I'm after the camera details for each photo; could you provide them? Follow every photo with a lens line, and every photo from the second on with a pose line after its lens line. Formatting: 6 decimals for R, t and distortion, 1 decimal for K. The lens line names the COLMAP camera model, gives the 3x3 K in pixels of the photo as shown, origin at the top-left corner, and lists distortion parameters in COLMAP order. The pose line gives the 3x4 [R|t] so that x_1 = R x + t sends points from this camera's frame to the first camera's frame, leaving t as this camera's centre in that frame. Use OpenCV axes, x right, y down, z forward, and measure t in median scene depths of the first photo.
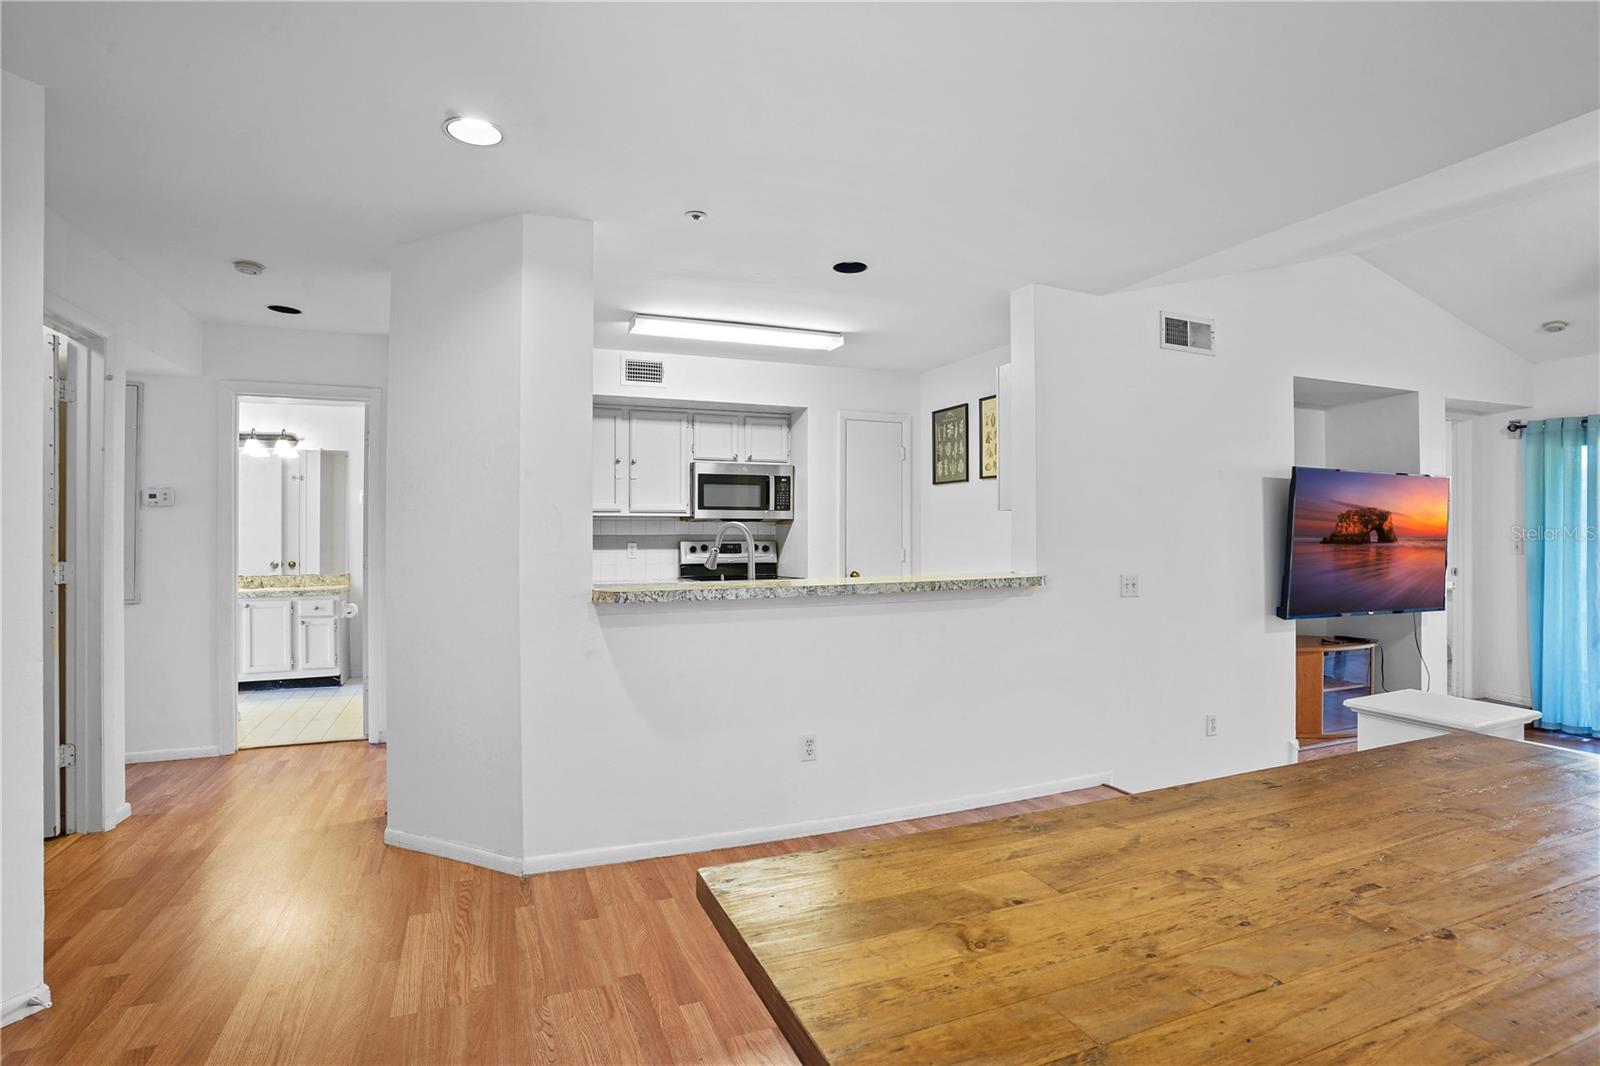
lens RADIAL K [[781.0, 0, 795.1], [0, 781.0, 540.0], [0, 0, 1]] dist [-0.039920, 0.003953]
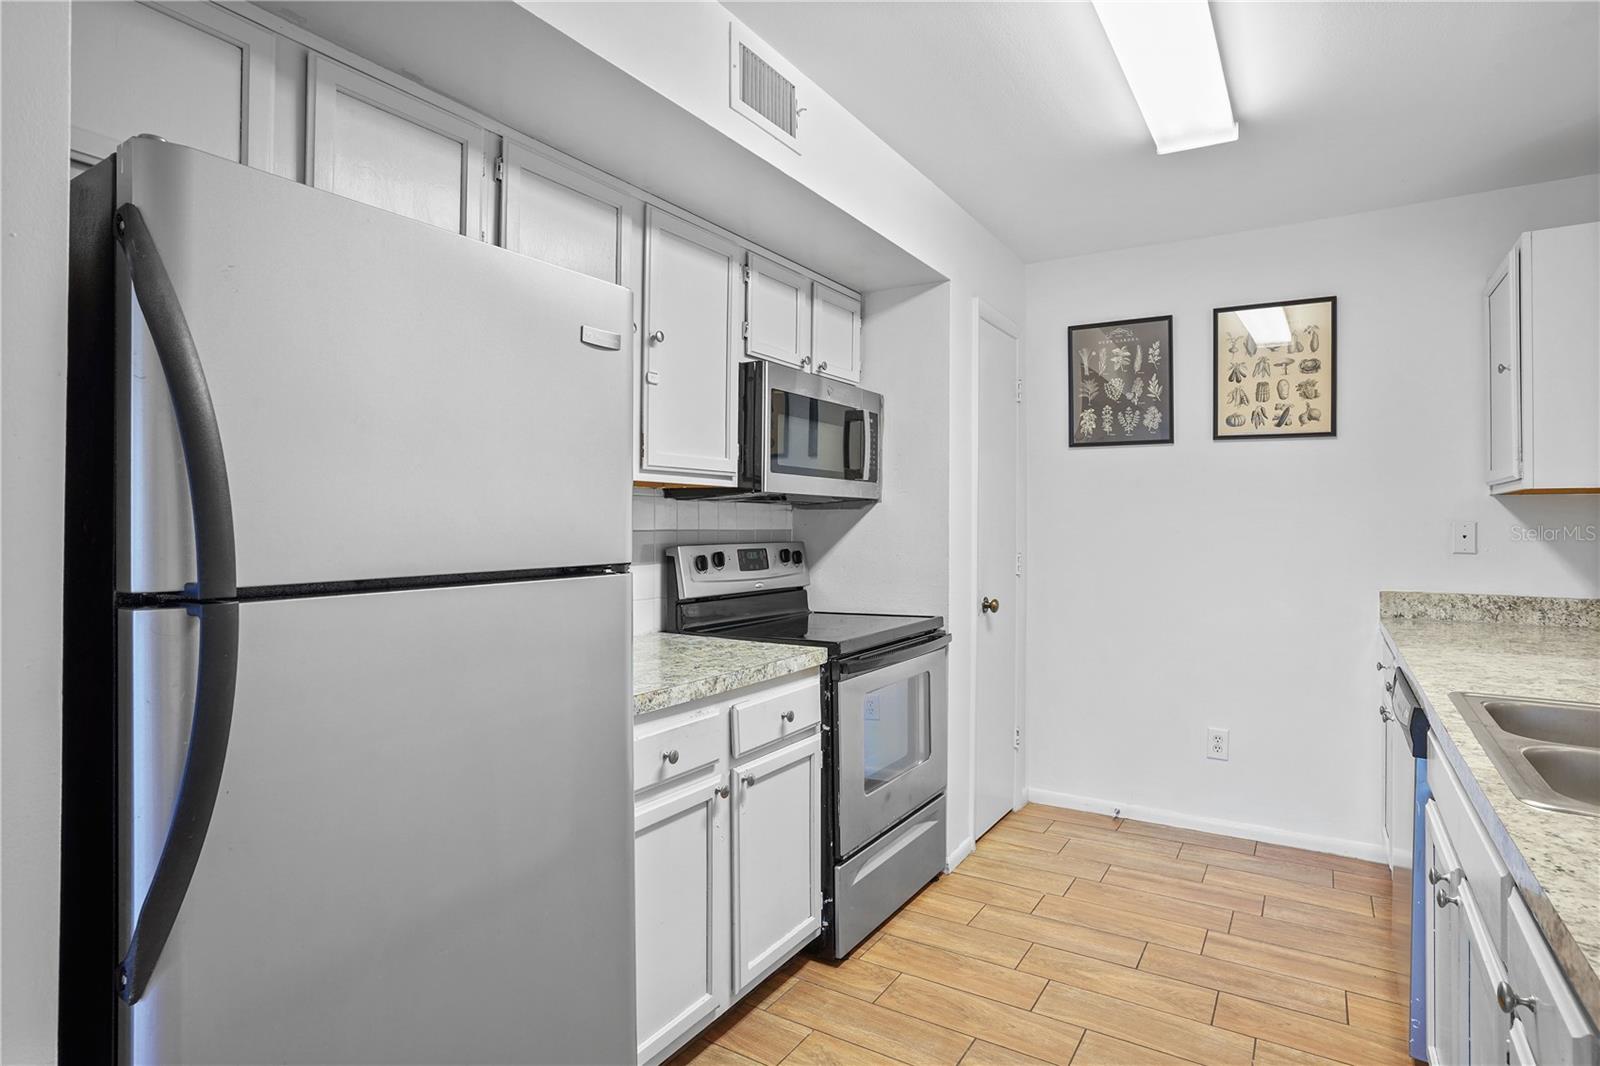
lens RADIAL K [[854.0, 0, 804.0], [0, 854.0, 526.3], [0, 0, 1]] dist [-0.001111, -0.000047]
pose [[0.795338, 0.002651, 0.606160, -0.396913], [0.002585, 0.999967, -0.007764, -0.005051], [-0.606161, 0.007742, 0.795304, 0.614171]]
